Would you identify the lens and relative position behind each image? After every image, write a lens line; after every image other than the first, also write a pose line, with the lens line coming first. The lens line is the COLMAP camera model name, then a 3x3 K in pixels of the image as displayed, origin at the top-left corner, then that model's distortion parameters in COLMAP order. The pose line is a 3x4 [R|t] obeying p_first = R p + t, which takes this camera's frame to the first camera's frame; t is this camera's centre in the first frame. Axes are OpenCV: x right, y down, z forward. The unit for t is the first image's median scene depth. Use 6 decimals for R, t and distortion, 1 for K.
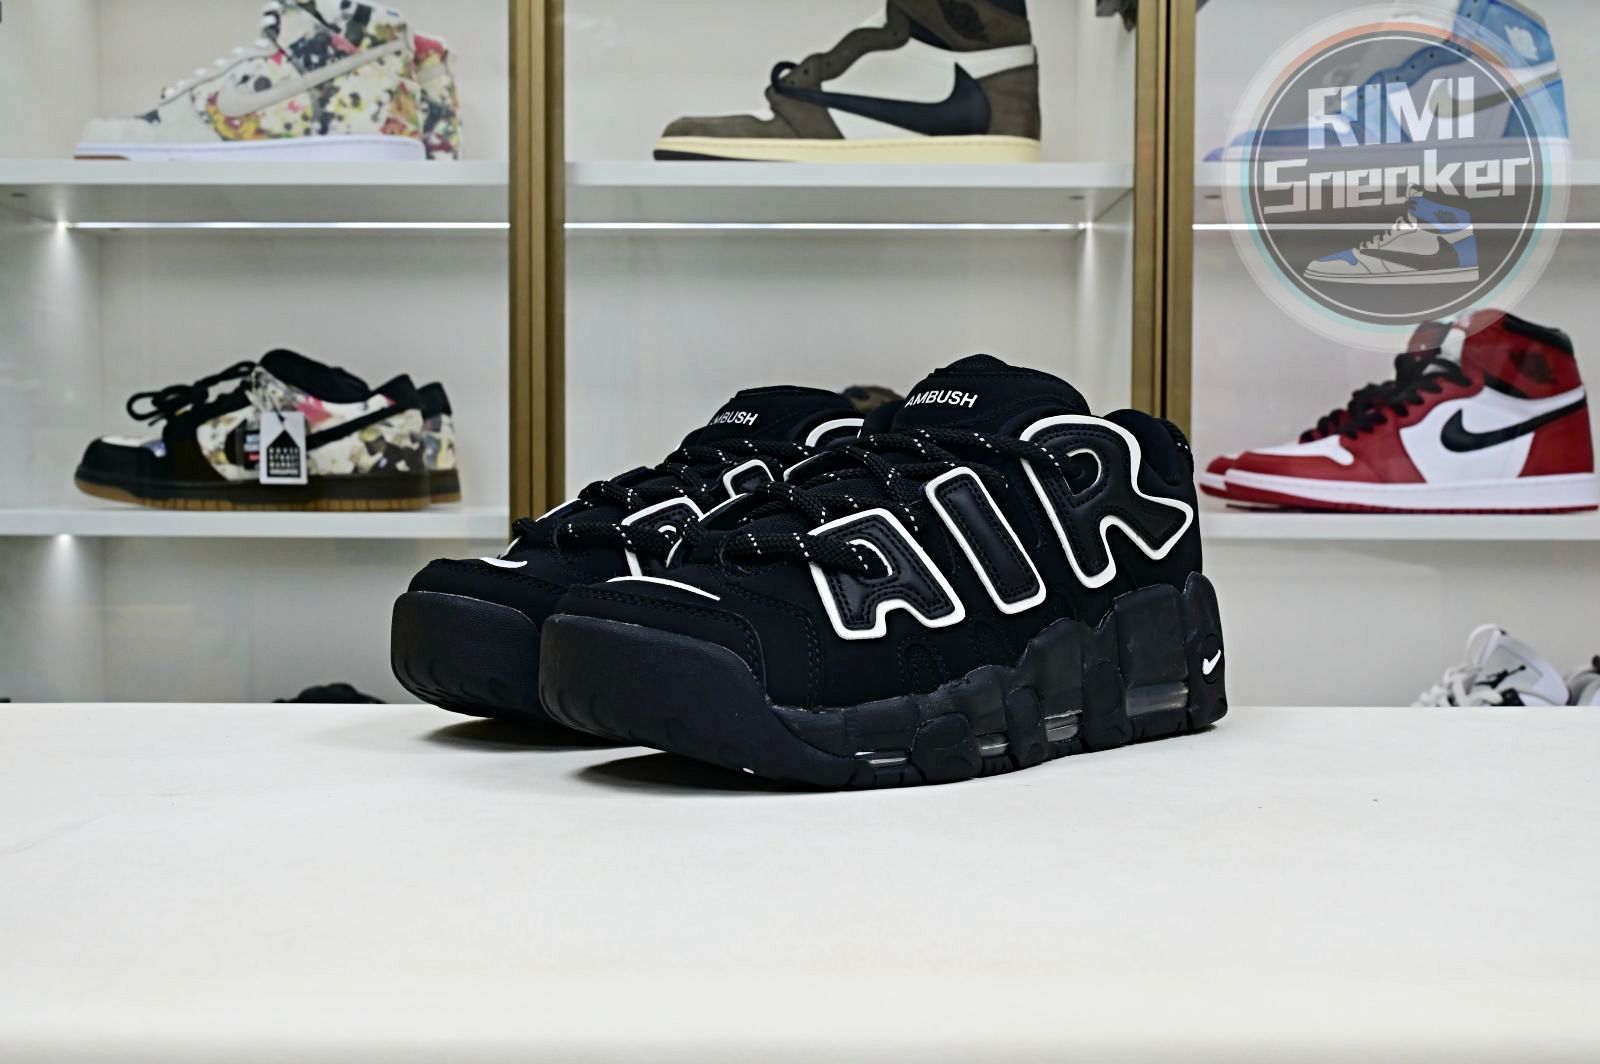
lens RADIAL K [[1875.8, 0, 806.9], [0, 1875.8, 530.0], [0, 0, 1]] dist [-0.005903, 0.008919]
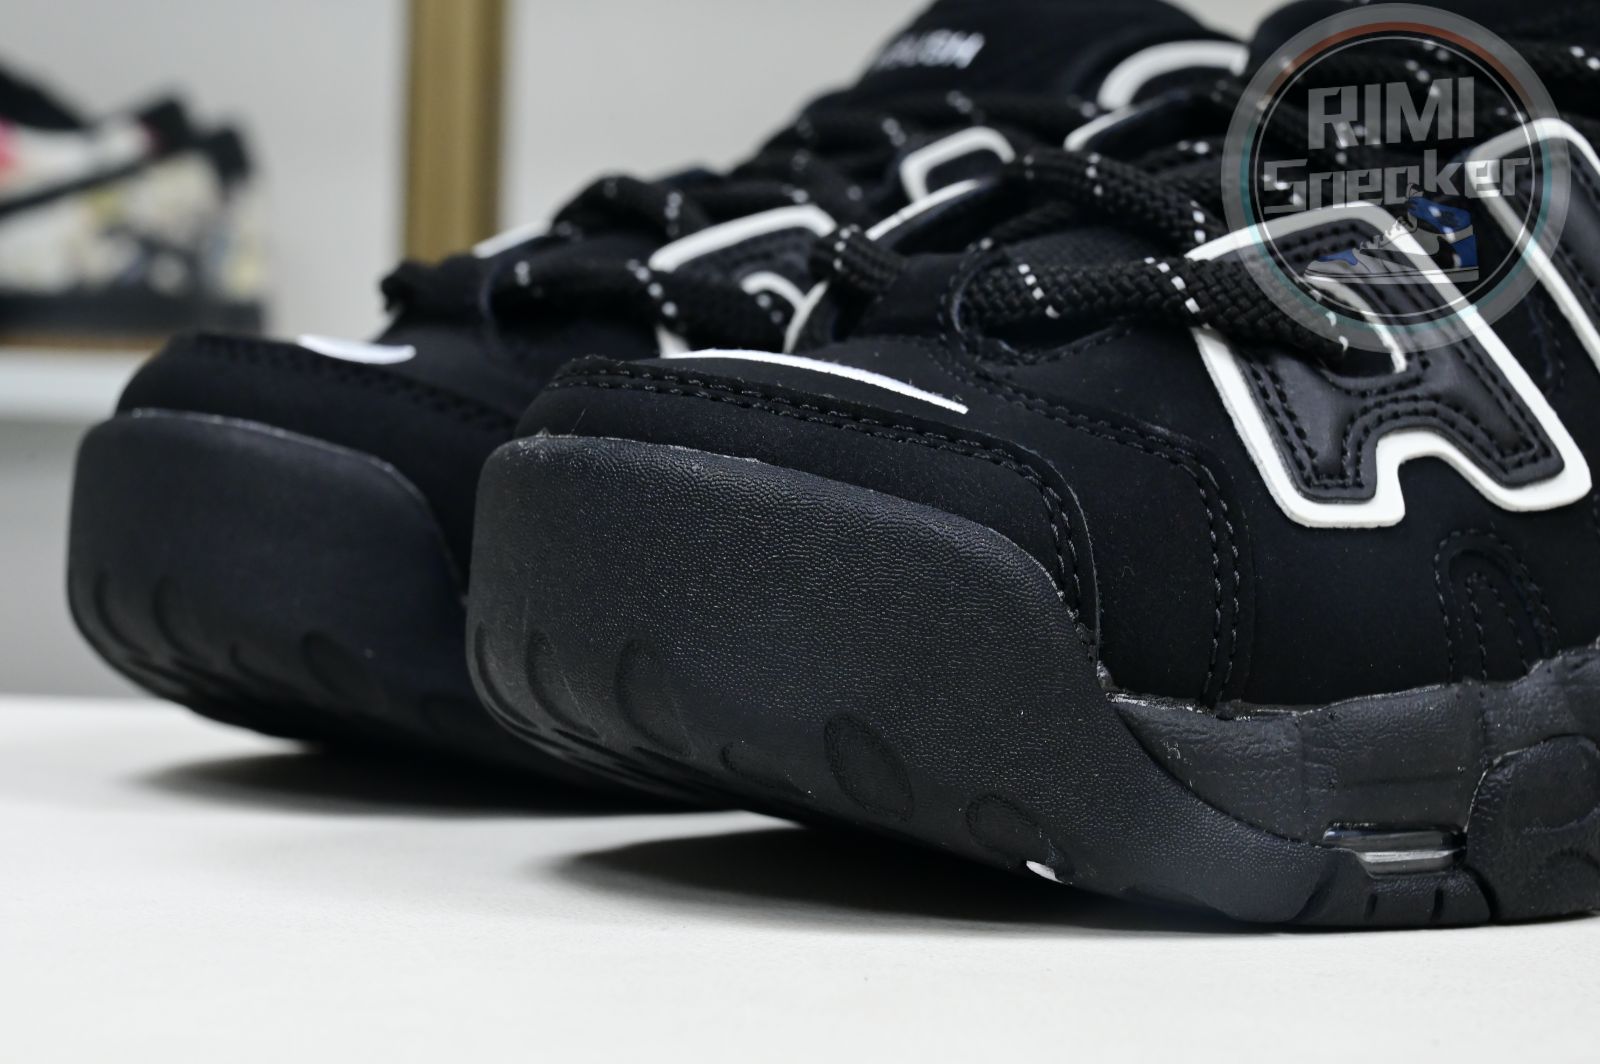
lens RADIAL K [[2920.2, 0, 800.0], [0, 2920.2, 532.0], [0, 0, 1]] dist [0.053465, 0.219017]
pose [[0.999527, 0.030208, -0.005750, -0.073252], [-0.030176, 0.999529, 0.005675, 0.057358], [0.005918, -0.005498, 0.999967, 0.406290]]
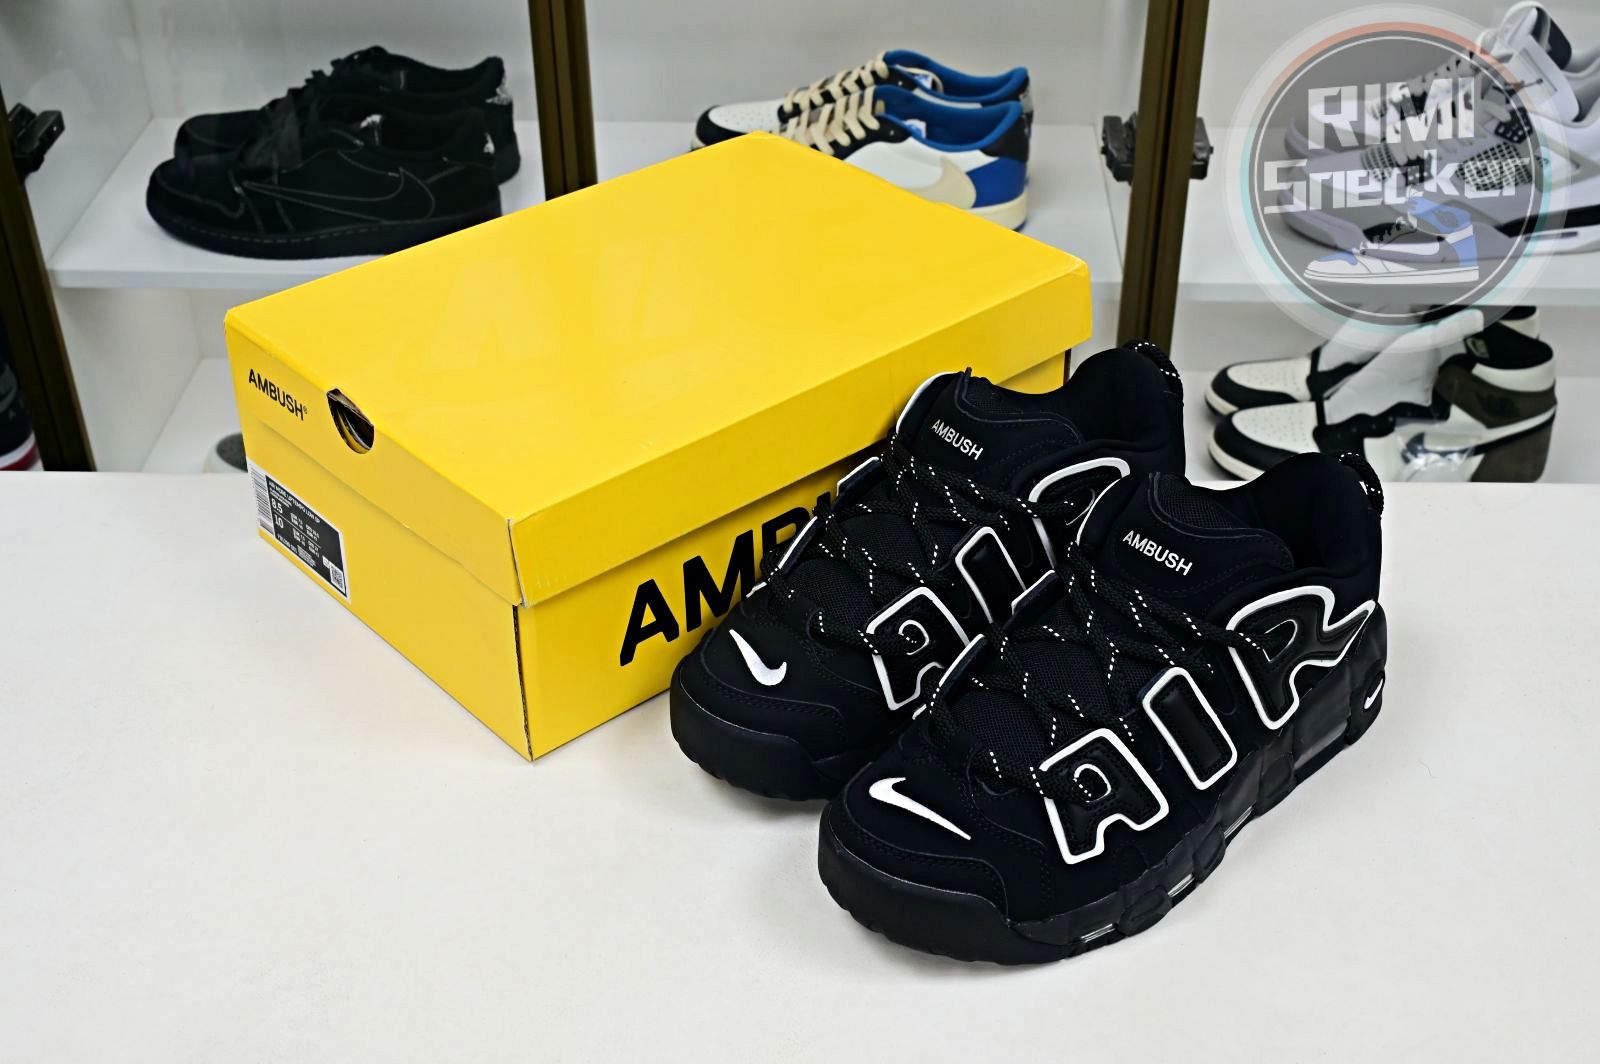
lens RADIAL K [[2070.0, 0, 805.7], [0, 2070.0, 522.1], [0, 0, 1]] dist [0.011301, -0.008686]
pose [[0.999645, 0.013793, -0.022777, -0.121246], [0.000775, 0.839957, 0.542653, -0.836525], [0.026617, -0.542478, 0.839648, -0.018283]]
